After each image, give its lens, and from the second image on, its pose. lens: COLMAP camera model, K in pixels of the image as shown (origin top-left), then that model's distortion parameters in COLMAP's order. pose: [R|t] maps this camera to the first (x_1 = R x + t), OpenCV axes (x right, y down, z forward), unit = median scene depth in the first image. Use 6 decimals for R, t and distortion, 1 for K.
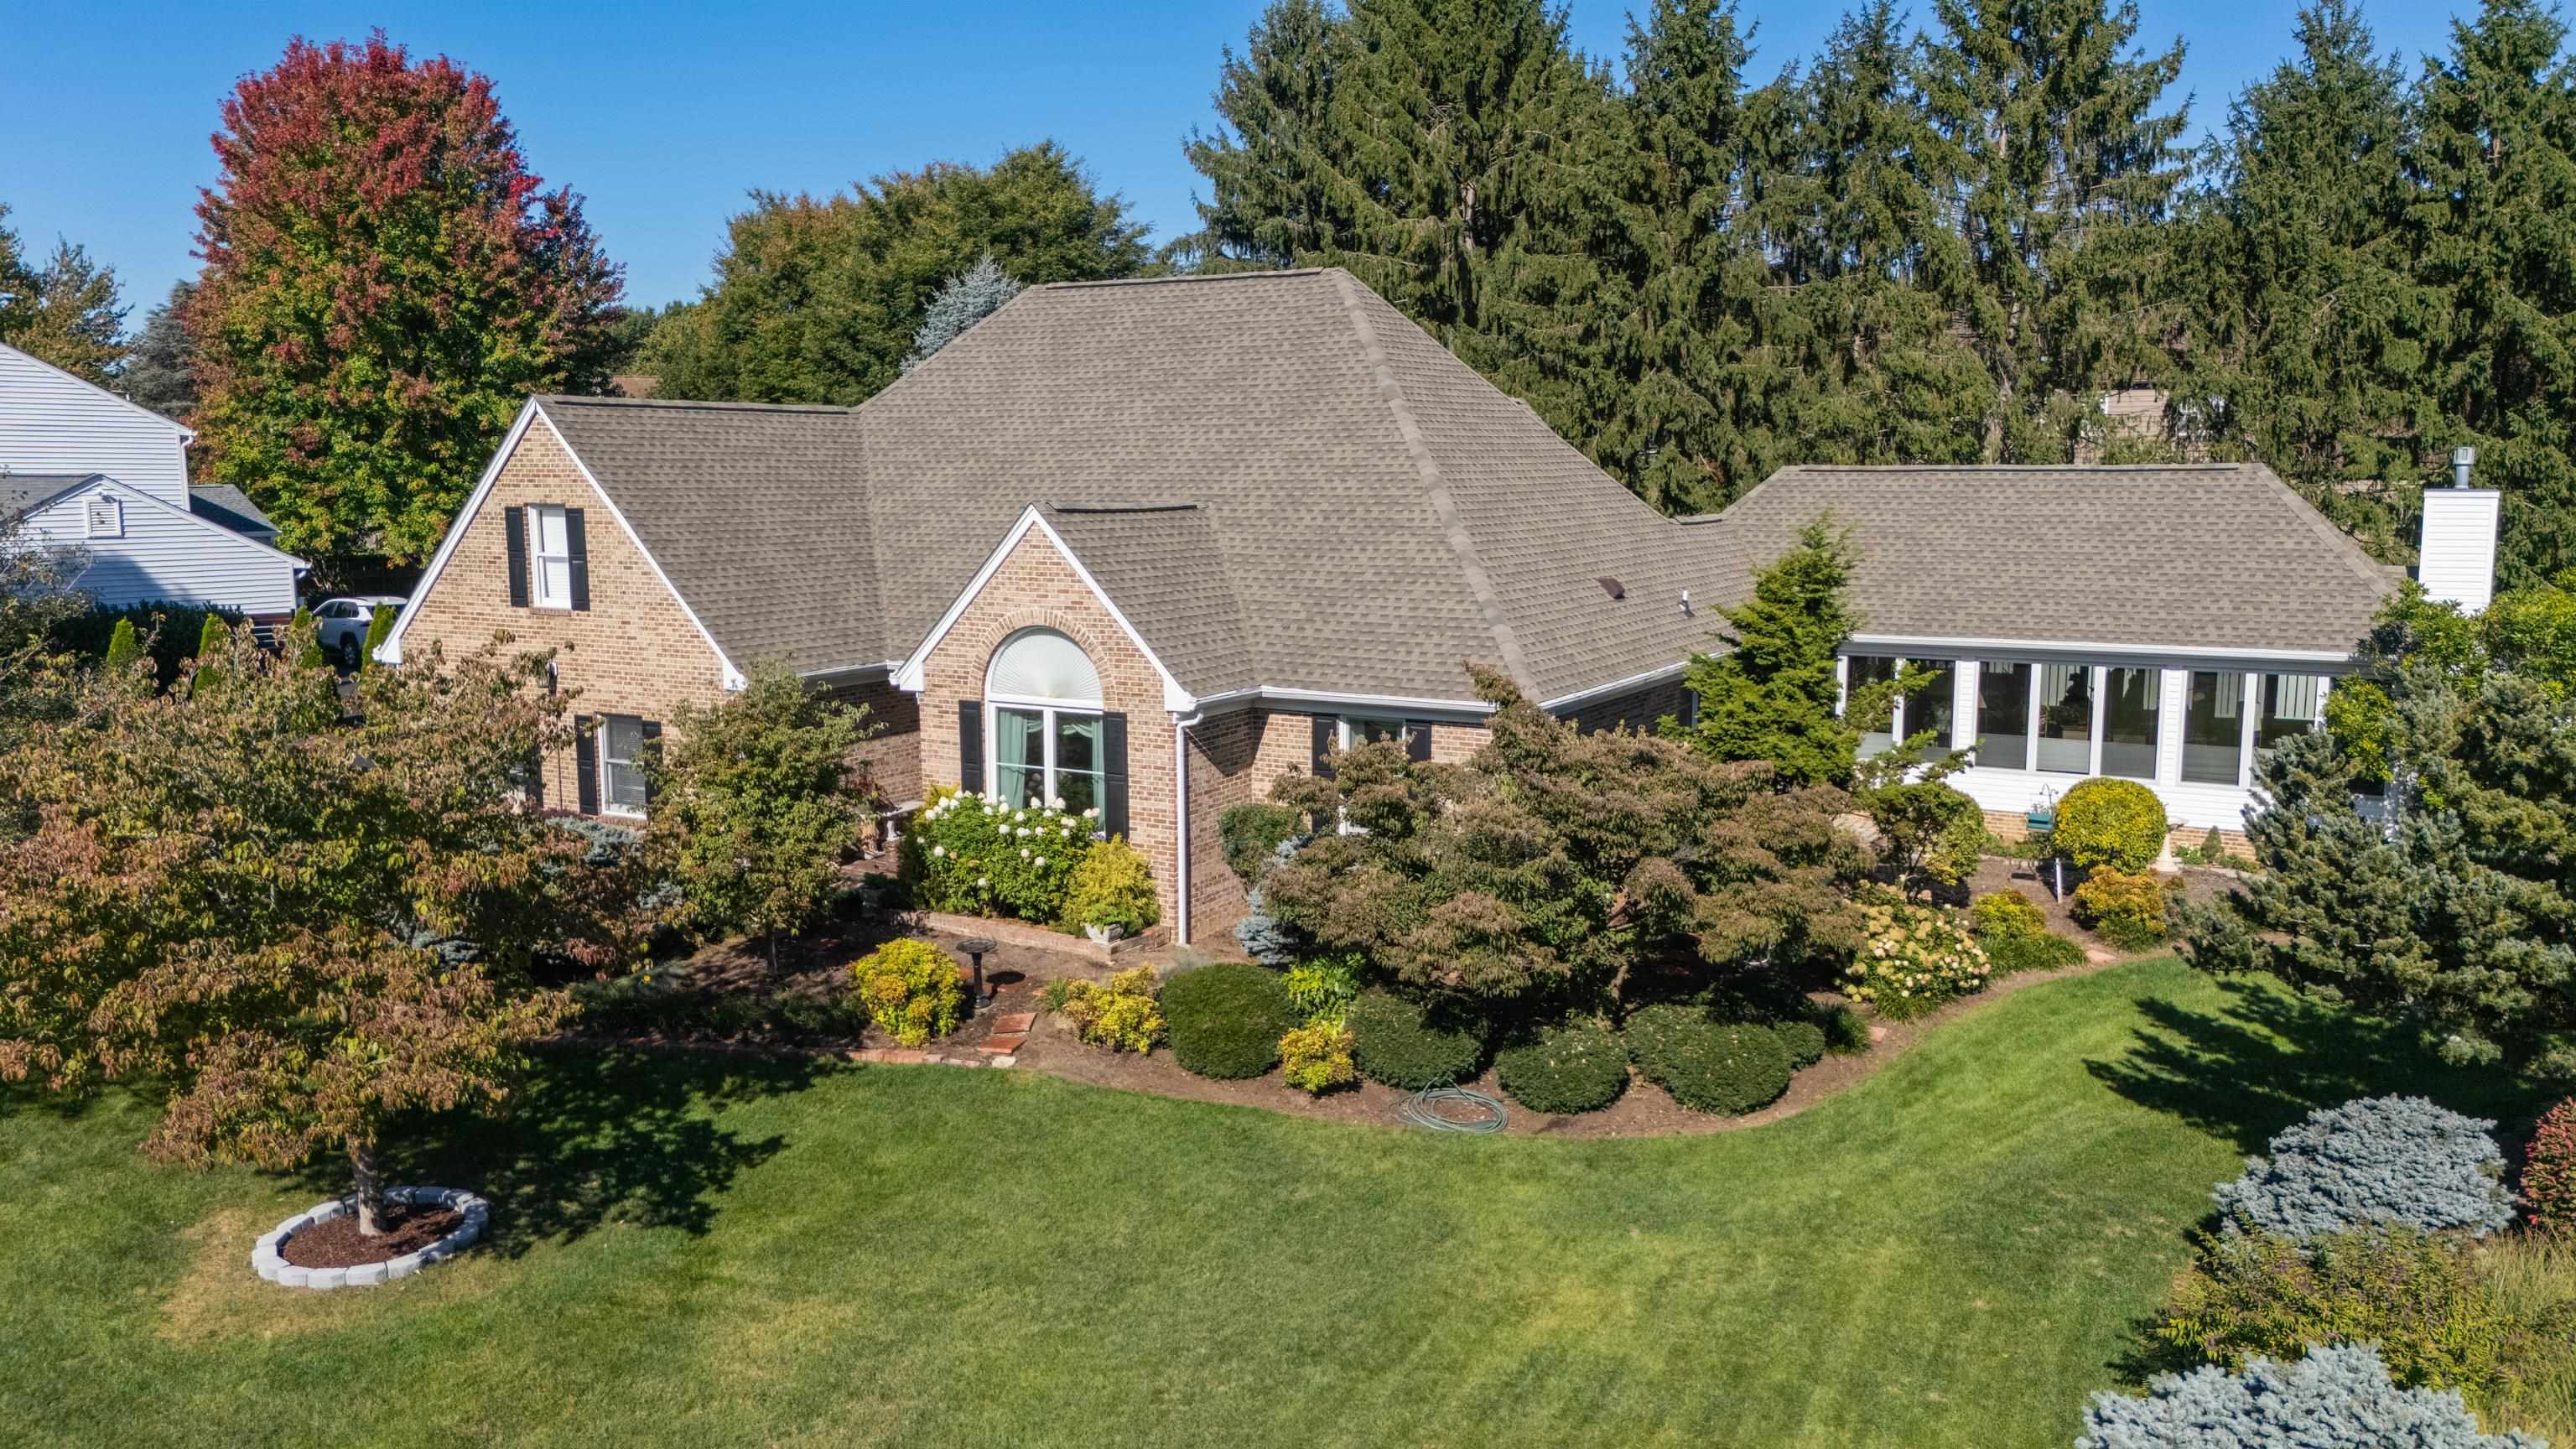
lens RADIAL K [[1899.4, 0, 1276.4], [0, 1899.4, 731.1], [0, 0, 1]] dist [0.069551, -0.067130]
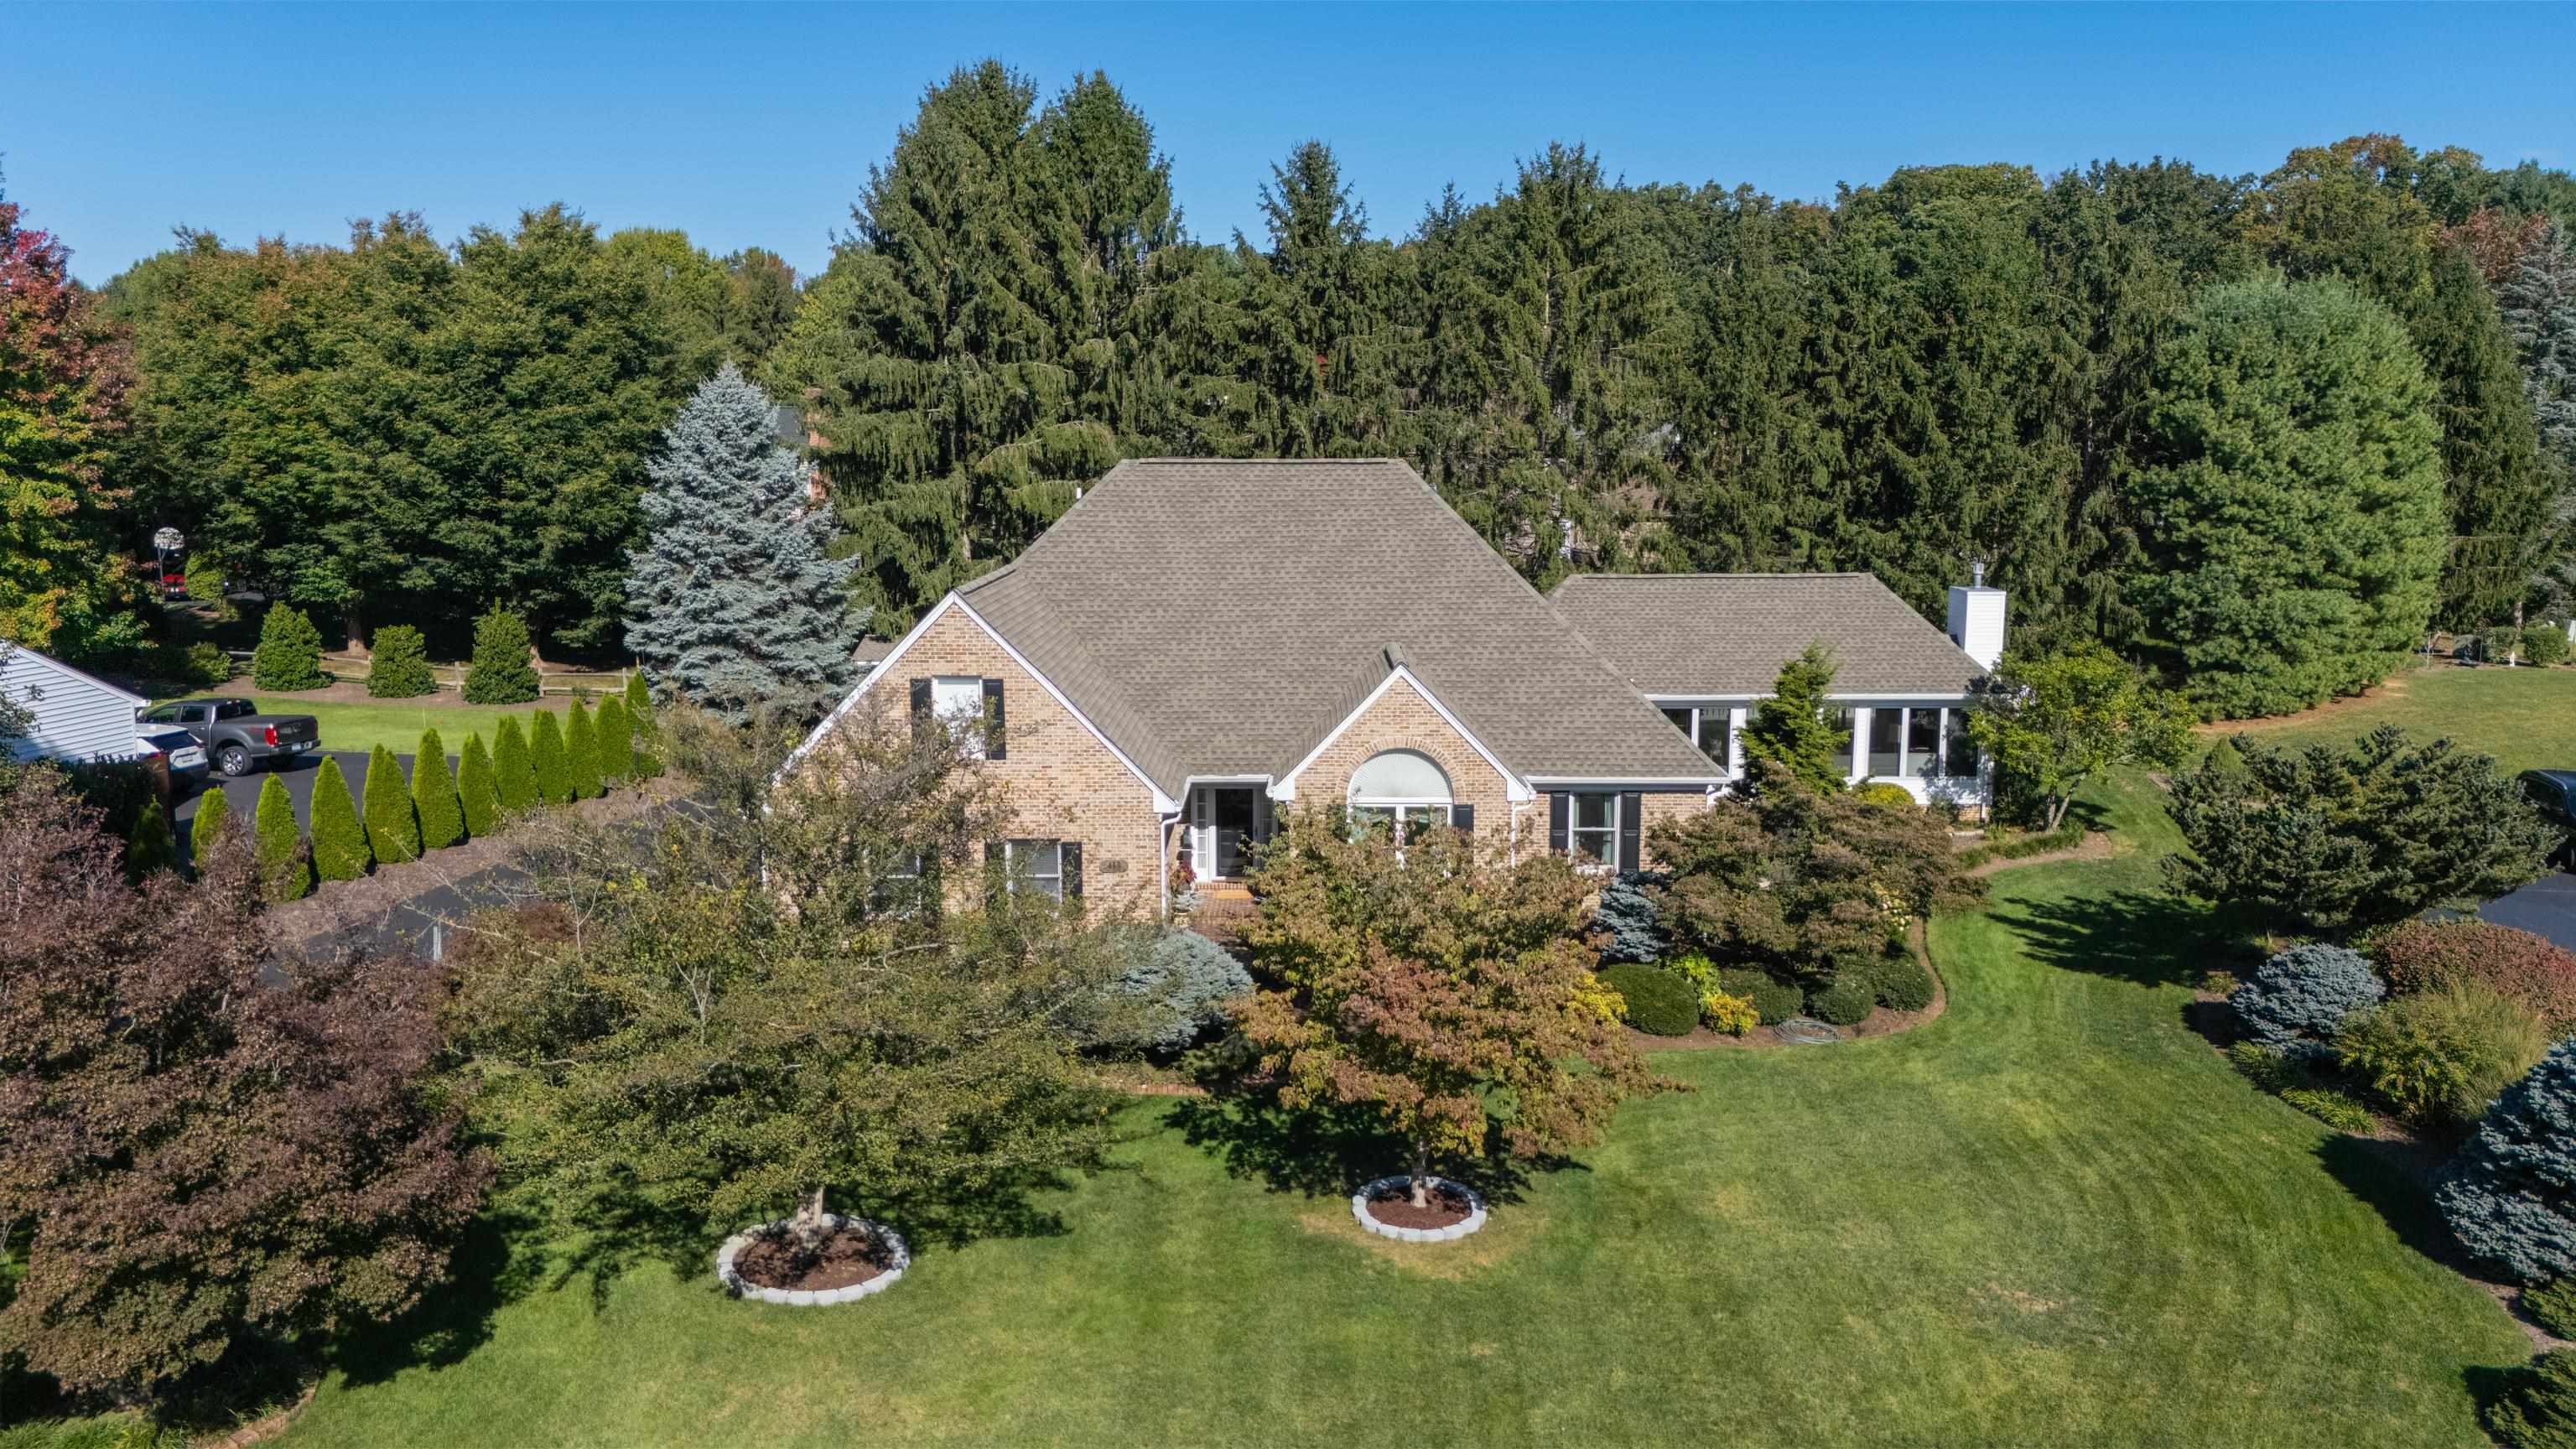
lens RADIAL K [[1899.4, 0, 1290.8], [0, 1899.4, 734.7], [0, 0, 1]] dist [0.069551, -0.067130]
pose [[0.868913, -0.077926, 0.488792, -0.875149], [0.069092, 0.996956, 0.036117, -0.120709], [-0.490119, 0.002389, 0.871652, -0.187815]]
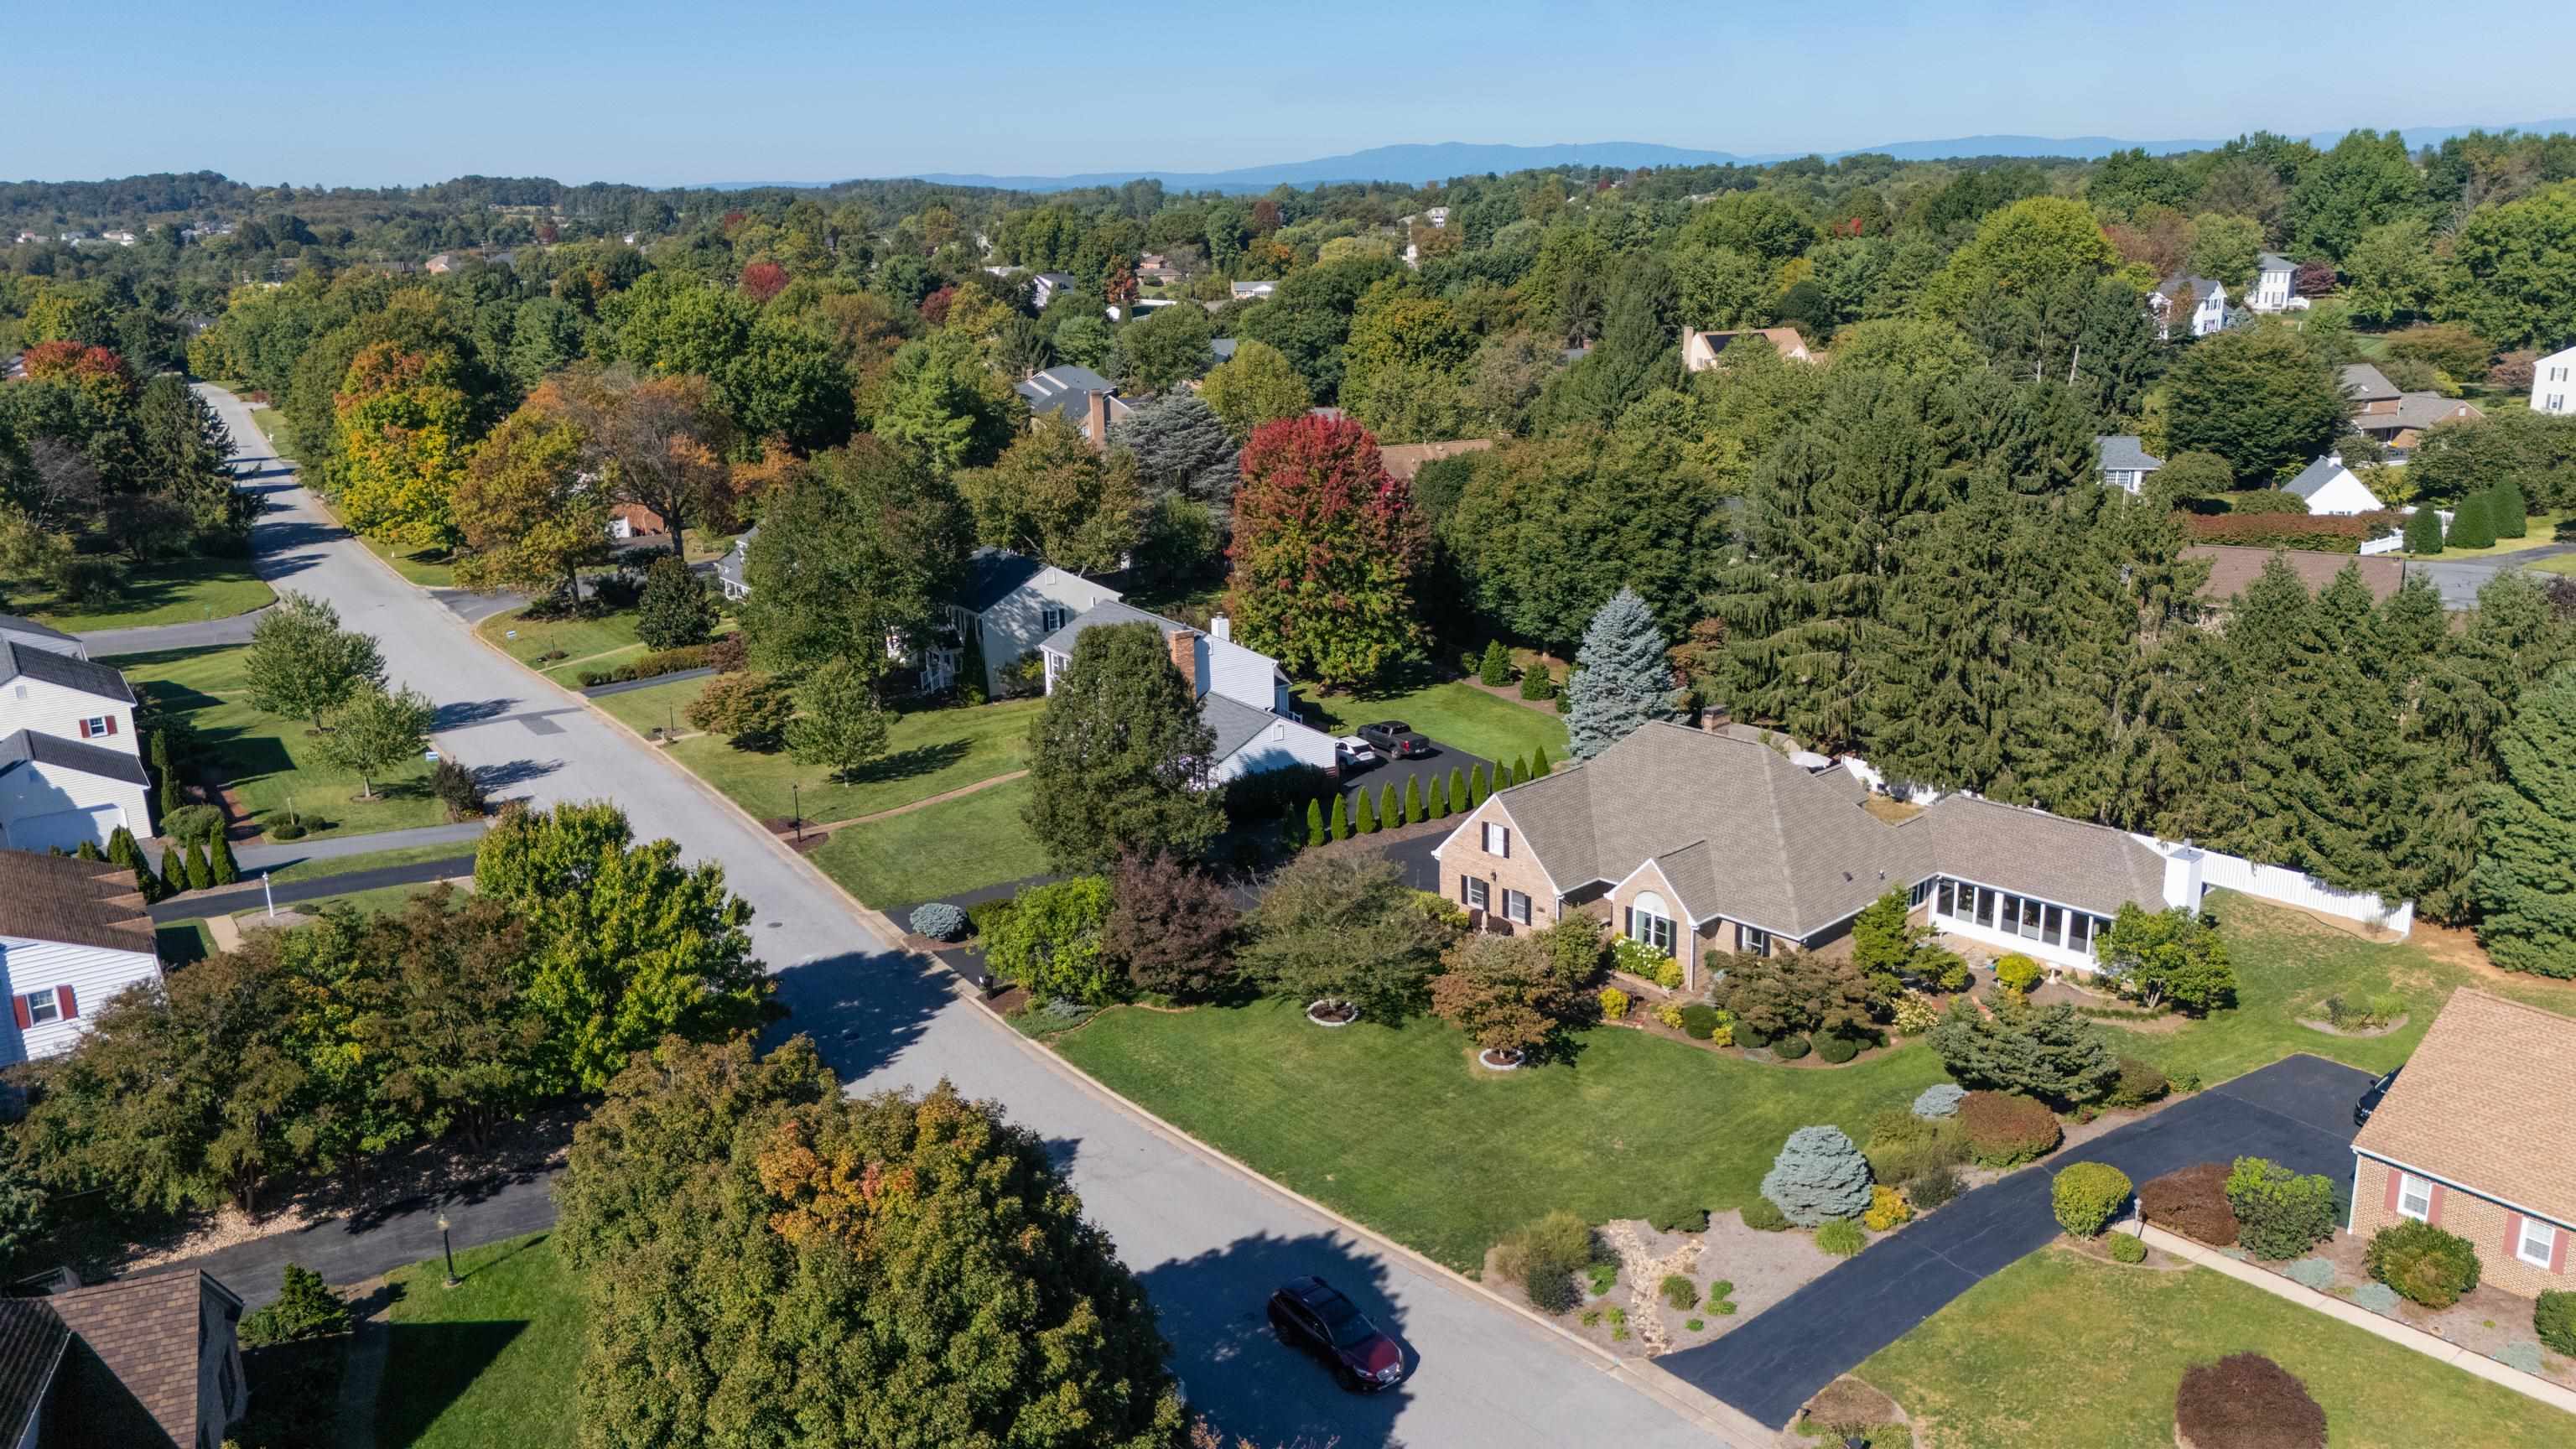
lens RADIAL K [[1899.4, 0, 1273.6], [0, 1899.4, 700.1], [0, 0, 1]] dist [0.069551, -0.067130]
pose [[0.954689, 0.055369, -0.292410, 0.200110], [-0.020439, 0.992419, 0.121187, -0.773688], [0.296903, -0.109719, 0.948583, -2.321115]]
